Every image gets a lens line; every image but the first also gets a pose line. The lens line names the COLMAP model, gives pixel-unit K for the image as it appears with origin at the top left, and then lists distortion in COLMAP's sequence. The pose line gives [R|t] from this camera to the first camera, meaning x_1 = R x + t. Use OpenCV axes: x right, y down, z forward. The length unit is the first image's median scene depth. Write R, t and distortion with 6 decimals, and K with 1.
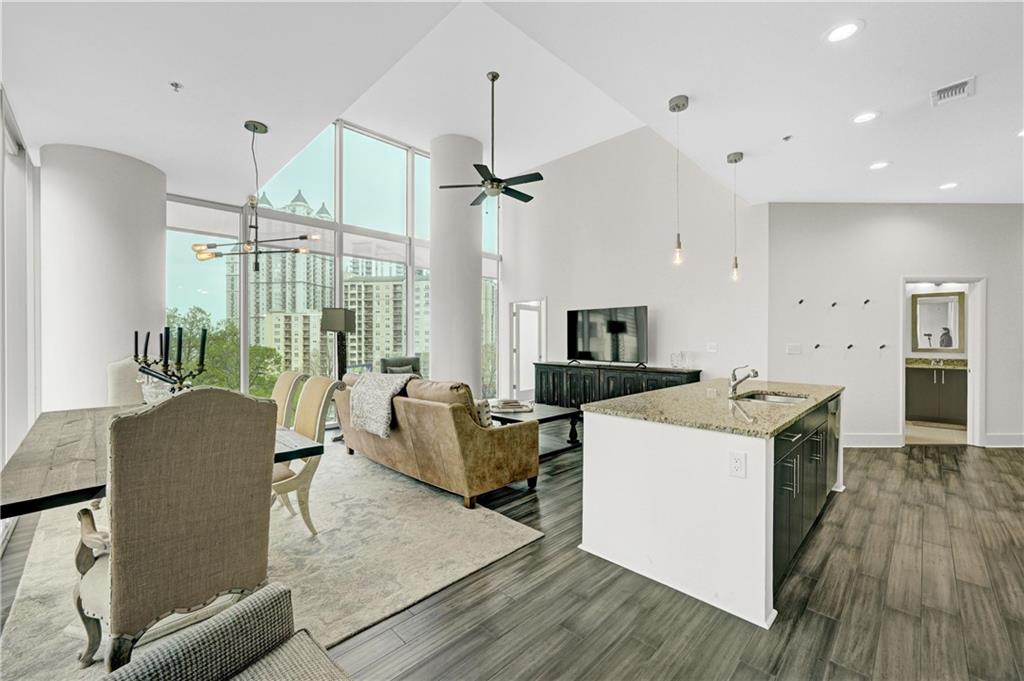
lens RADIAL K [[412.0, 0, 505.7], [0, 412.0, 342.9], [0, 0, 1]] dist [-0.007391, 0.002177]
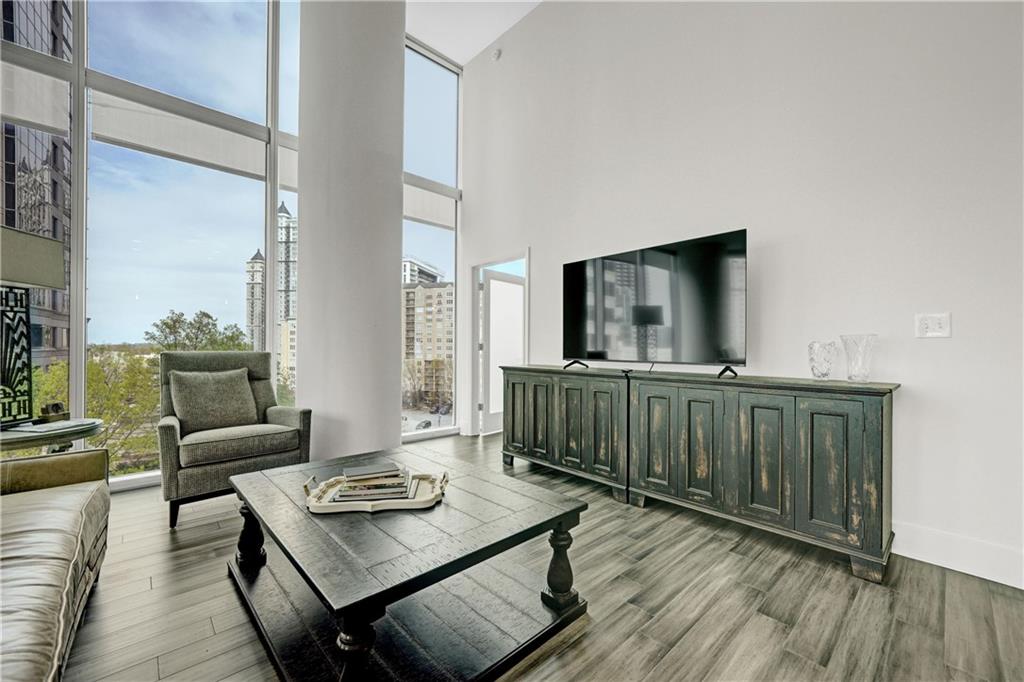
lens RADIAL K [[412.8, 0, 500.8], [0, 412.8, 339.1], [0, 0, 1]] dist [-0.001222, 0.001318]
pose [[0.998822, 0.003328, -0.048402, 0.080489], [-0.004762, 0.999553, -0.029526, 0.025763], [0.048282, 0.029722, 0.998391, 0.402973]]
